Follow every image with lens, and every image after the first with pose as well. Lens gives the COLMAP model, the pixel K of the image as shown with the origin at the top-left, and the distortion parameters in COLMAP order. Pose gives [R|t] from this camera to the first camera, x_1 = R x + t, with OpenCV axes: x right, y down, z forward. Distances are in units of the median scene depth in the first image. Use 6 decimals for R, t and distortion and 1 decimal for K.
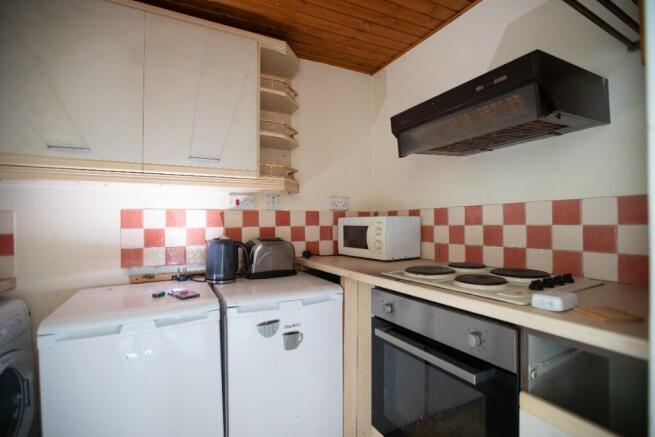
lens RADIAL K [[290.1, 0, 332.3], [0, 290.1, 217.3], [0, 0, 1]] dist [-0.053127, 0.019002]
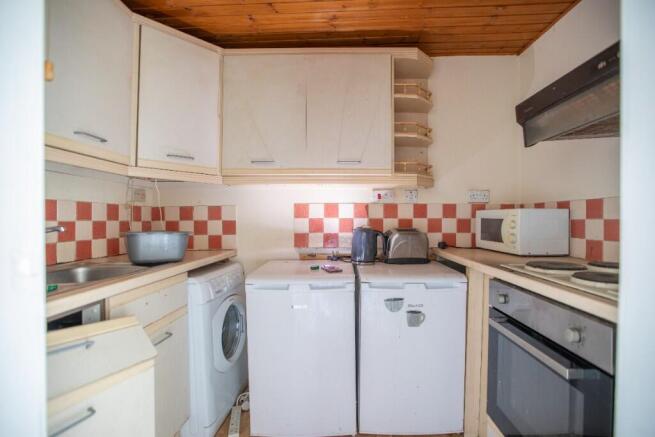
lens RADIAL K [[283.2, 0, 348.1], [0, 283.2, 215.7], [0, 0, 1]] dist [-0.047547, 0.018297]
pose [[0.887083, 0.009390, -0.461514, 0.101998], [-0.001239, 0.999838, 0.017962, 0.003723], [0.461608, -0.015362, 0.886951, -0.071887]]
